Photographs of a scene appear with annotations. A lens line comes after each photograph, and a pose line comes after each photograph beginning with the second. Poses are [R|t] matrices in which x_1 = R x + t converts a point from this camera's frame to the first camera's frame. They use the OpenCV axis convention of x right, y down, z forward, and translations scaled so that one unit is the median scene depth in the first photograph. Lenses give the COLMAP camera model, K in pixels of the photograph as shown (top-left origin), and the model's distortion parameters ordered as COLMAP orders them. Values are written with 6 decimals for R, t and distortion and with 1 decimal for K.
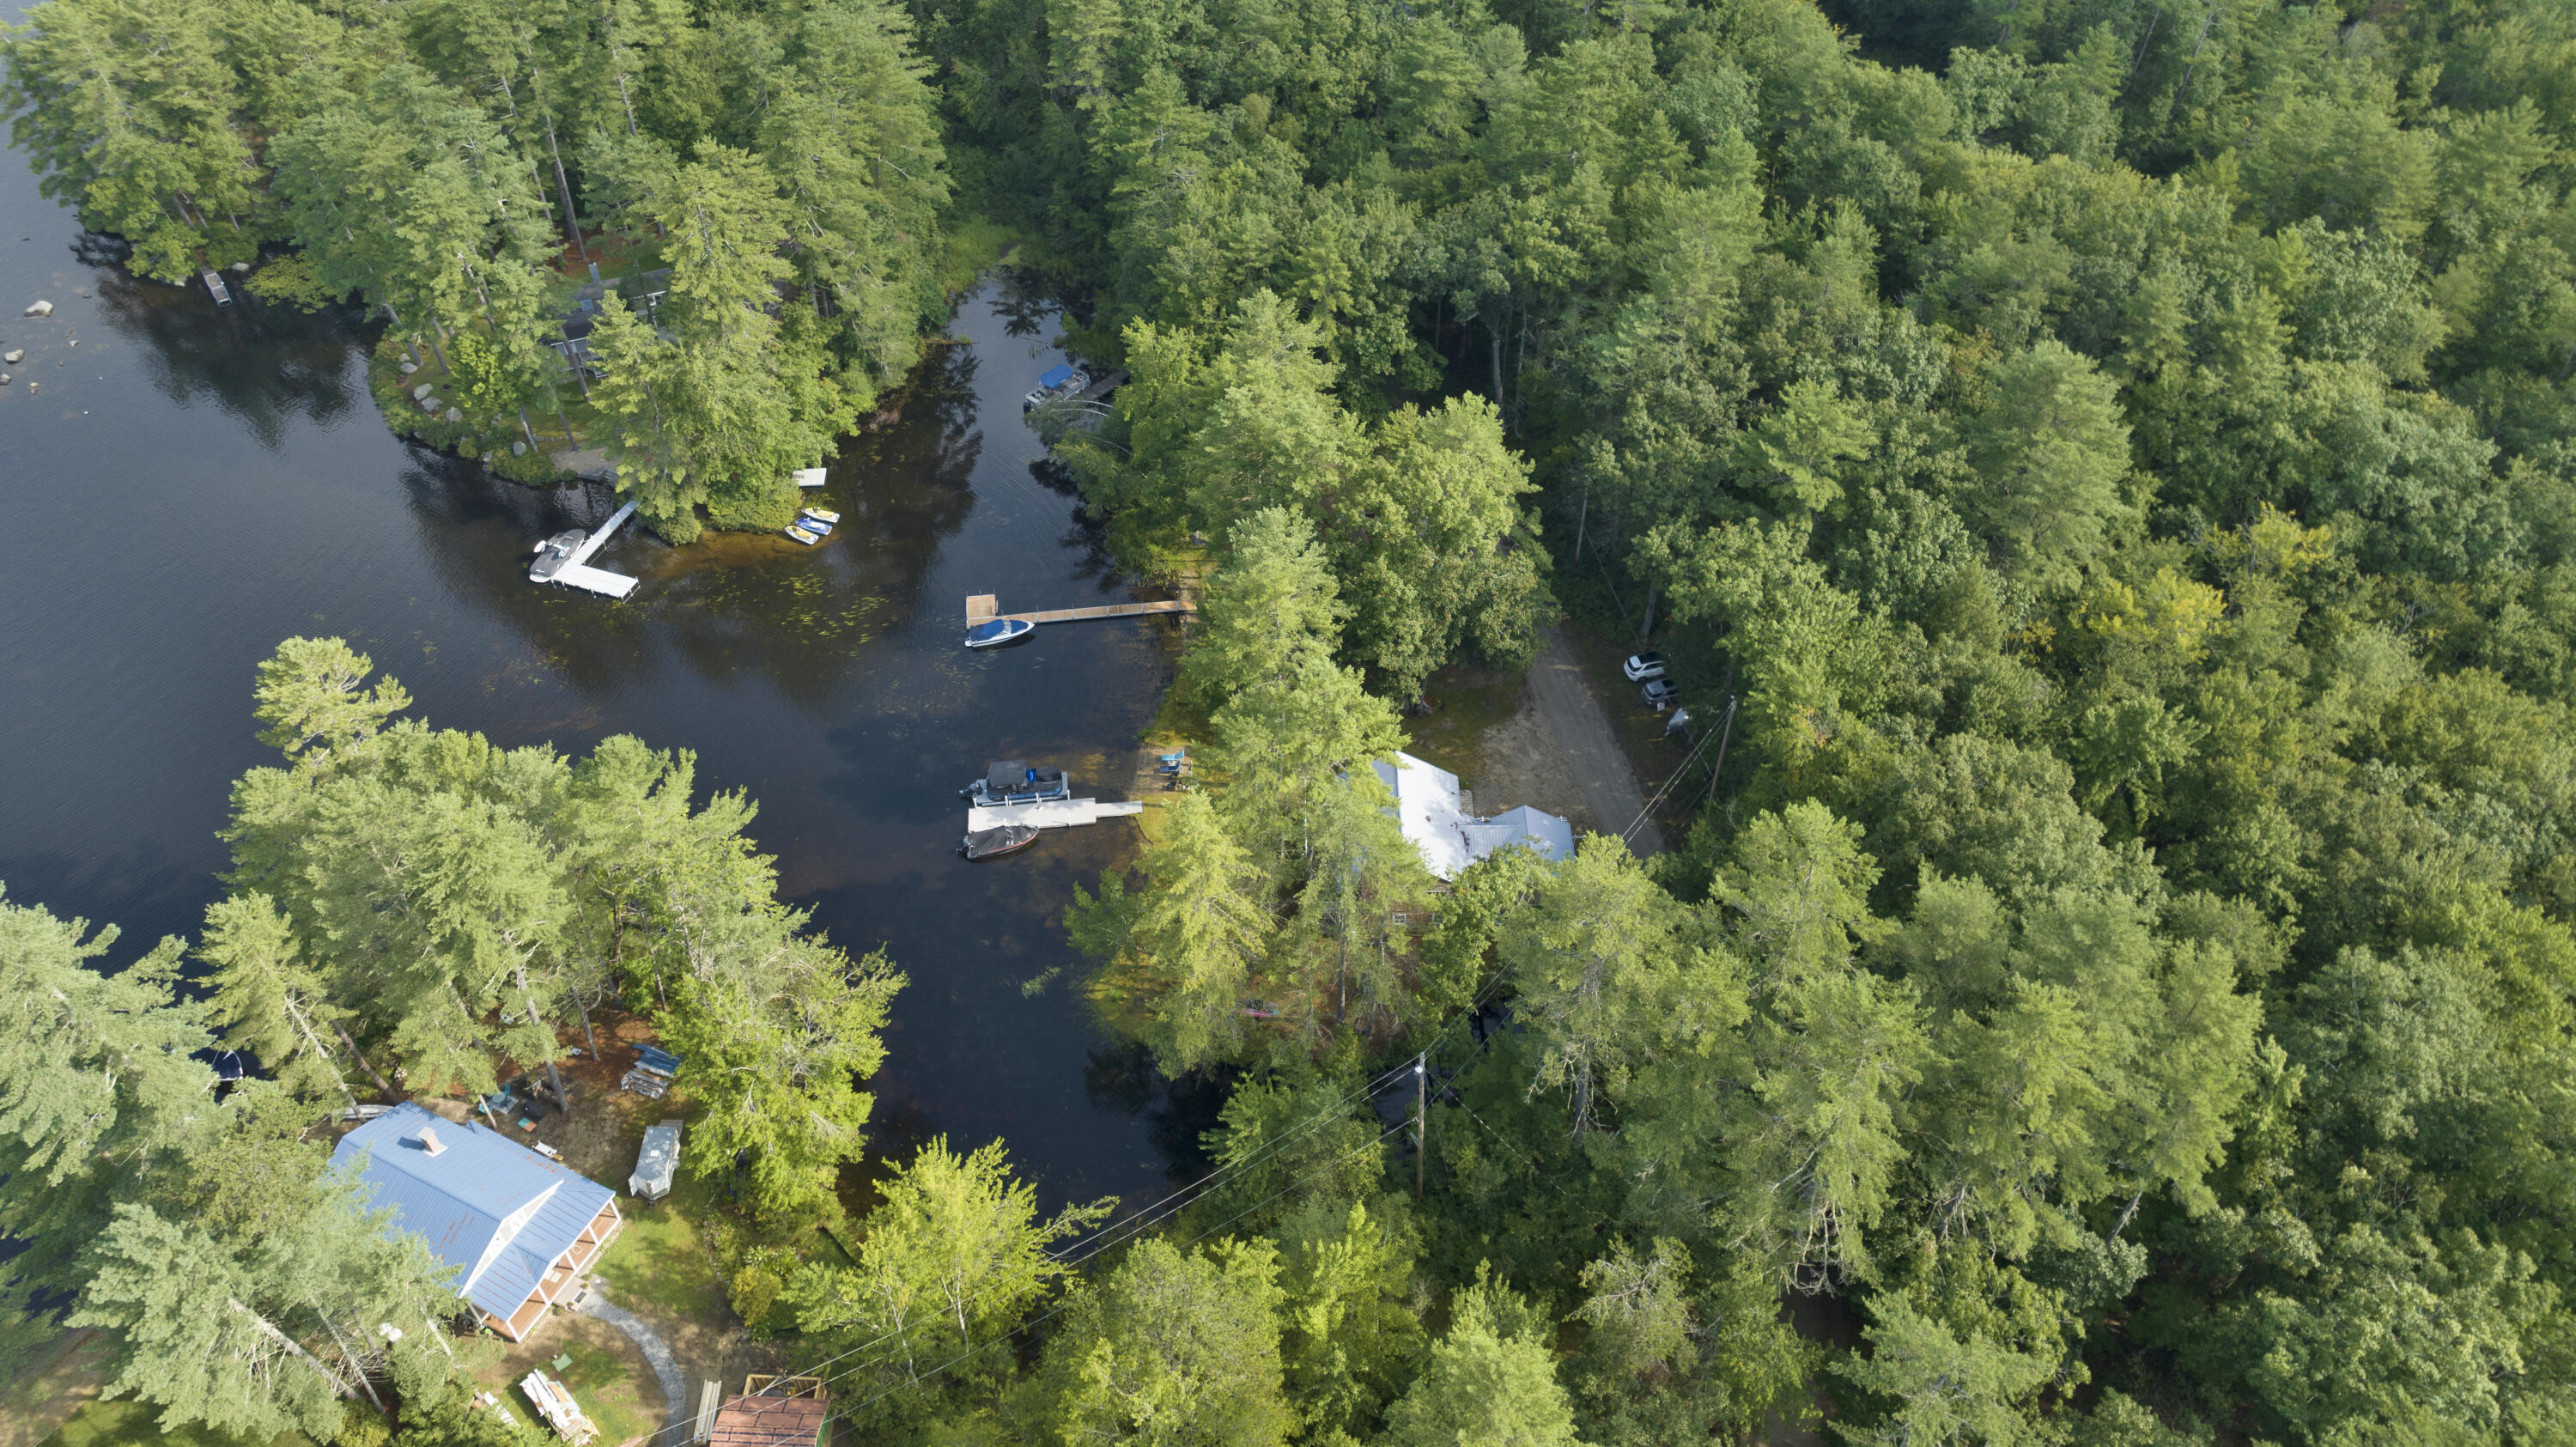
lens RADIAL K [[1824.0, 0, 1288.0], [0, 1824.0, 710.7], [0, 0, 1]] dist [-0.008441, 0.004538]
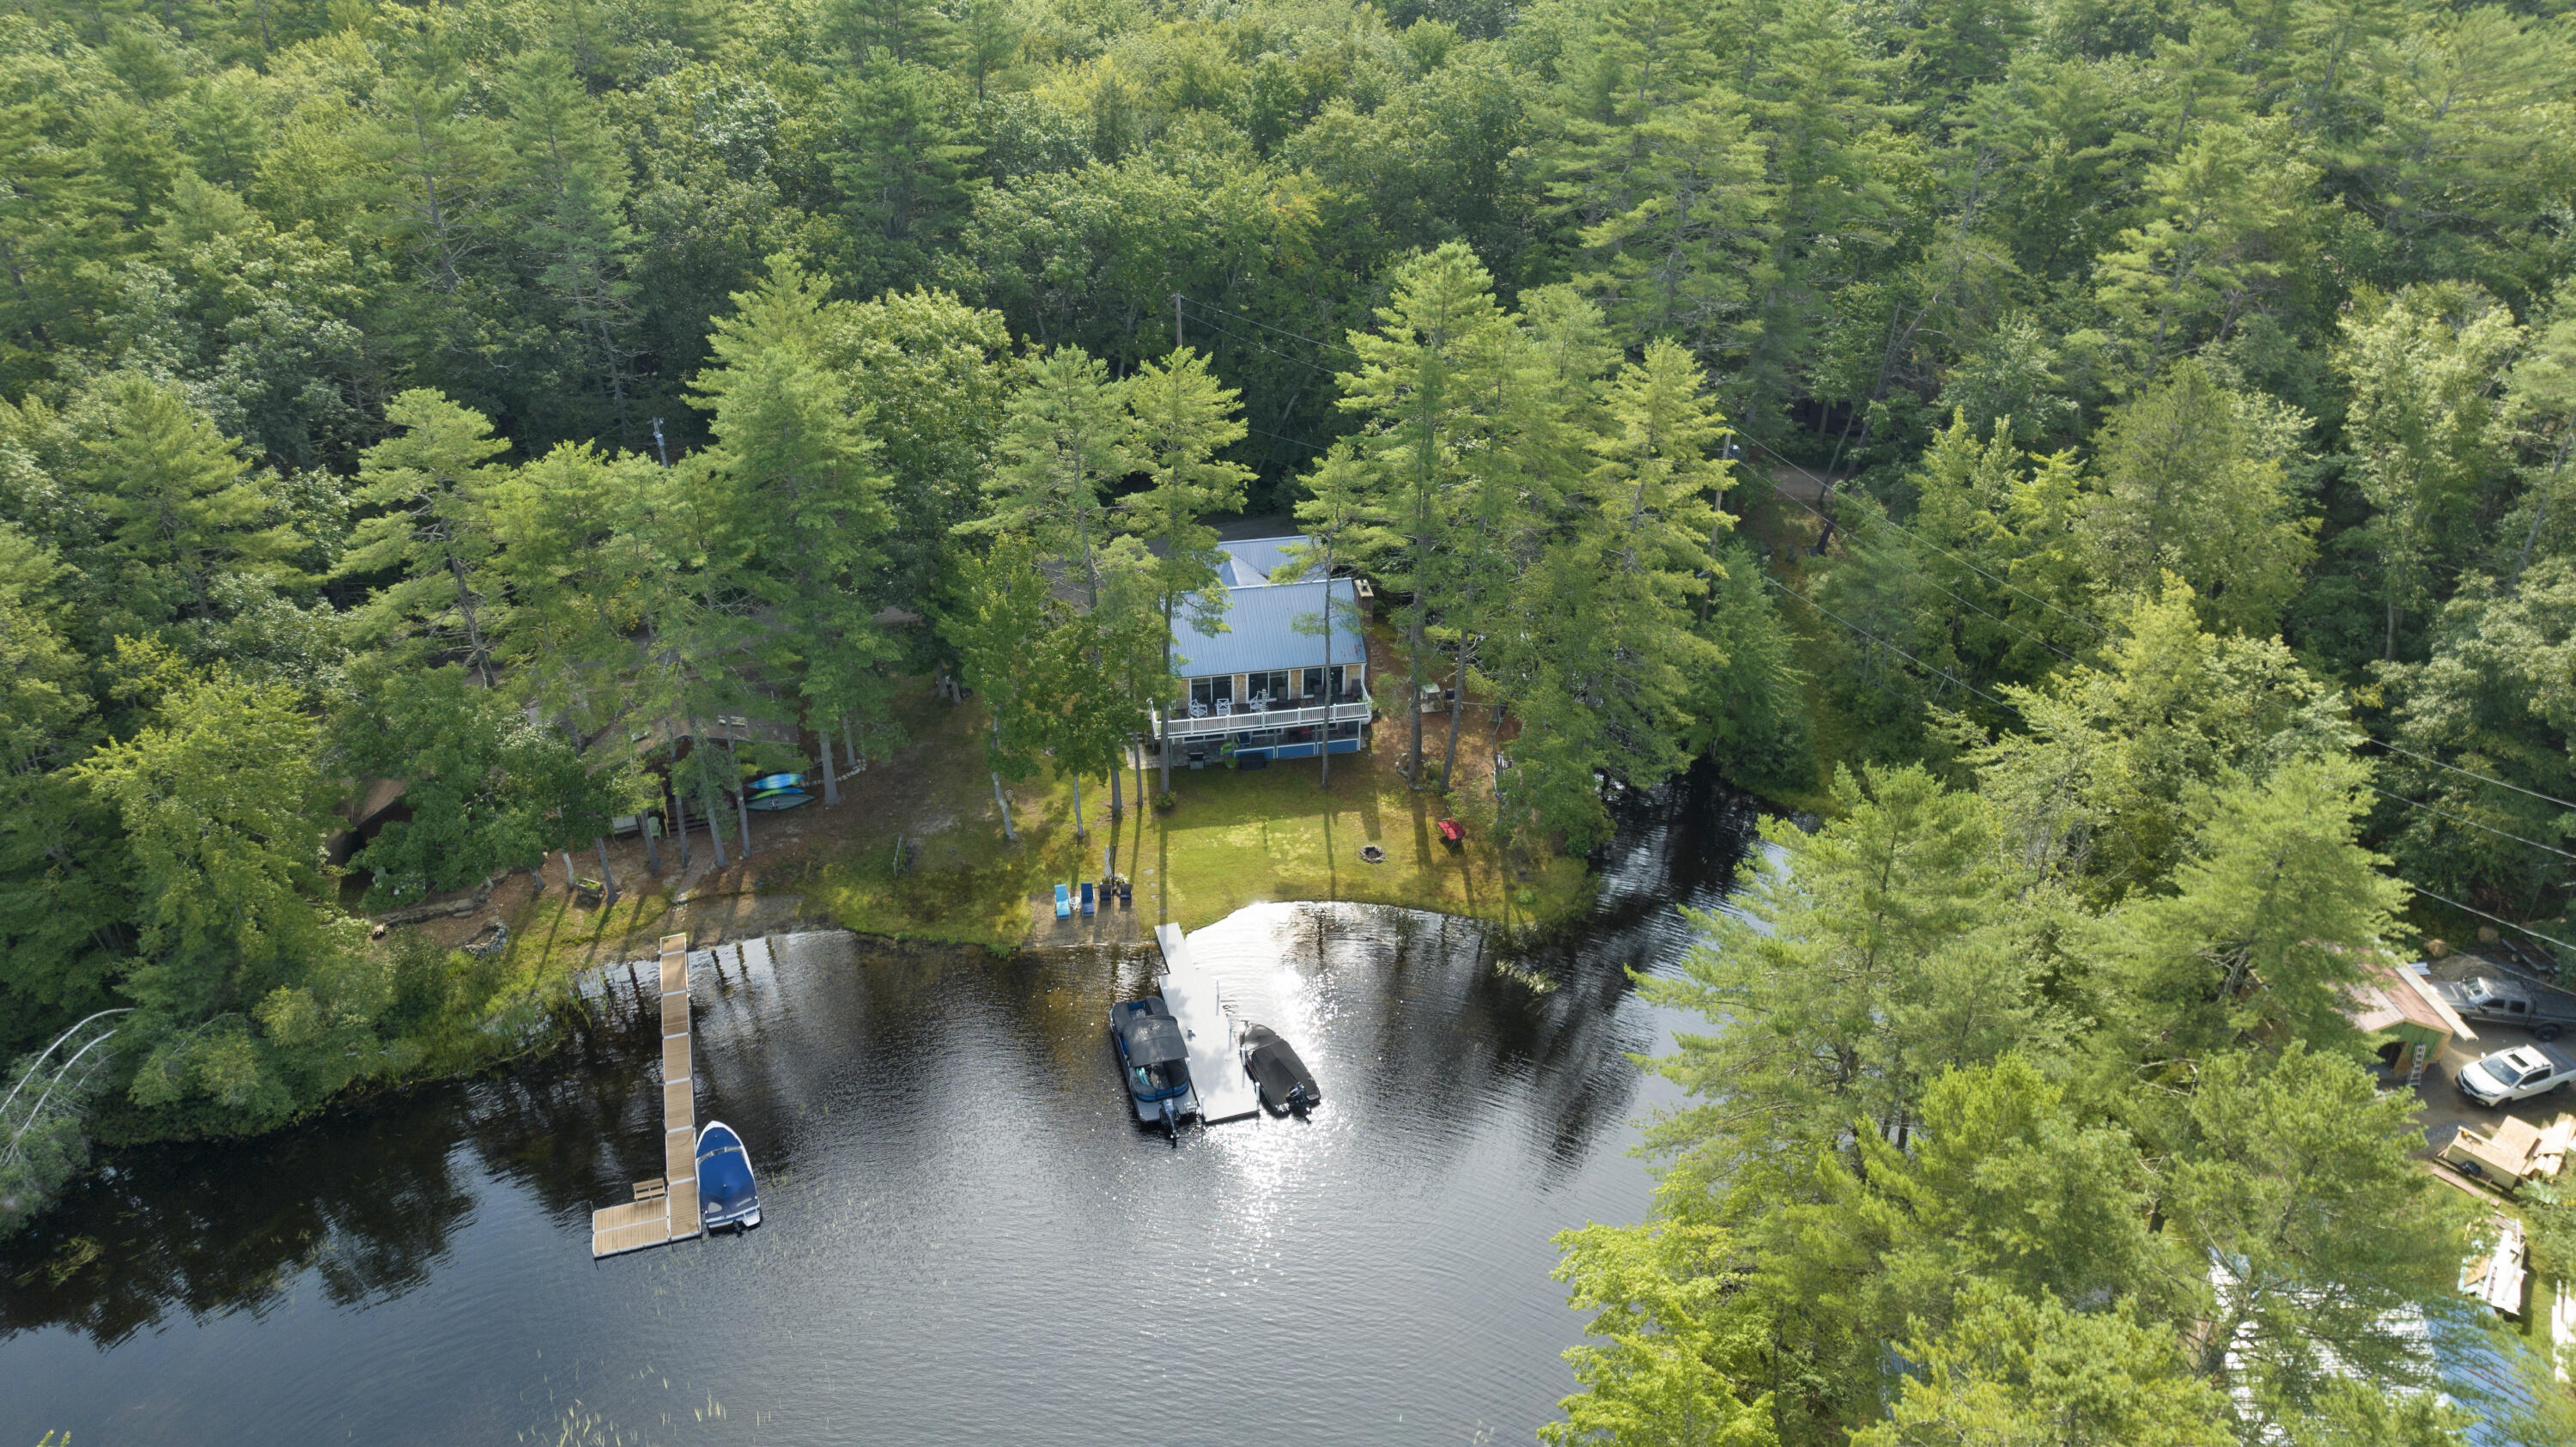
lens RADIAL K [[1824.0, 0, 1288.0], [0, 1824.0, 710.7], [0, 0, 1]] dist [-0.008441, 0.004538]
pose [[-0.168792, -0.543294, 0.822400, -0.518927], [0.675271, 0.544056, 0.498009, -0.252632], [-0.717996, 0.639403, 0.275038, 0.668605]]
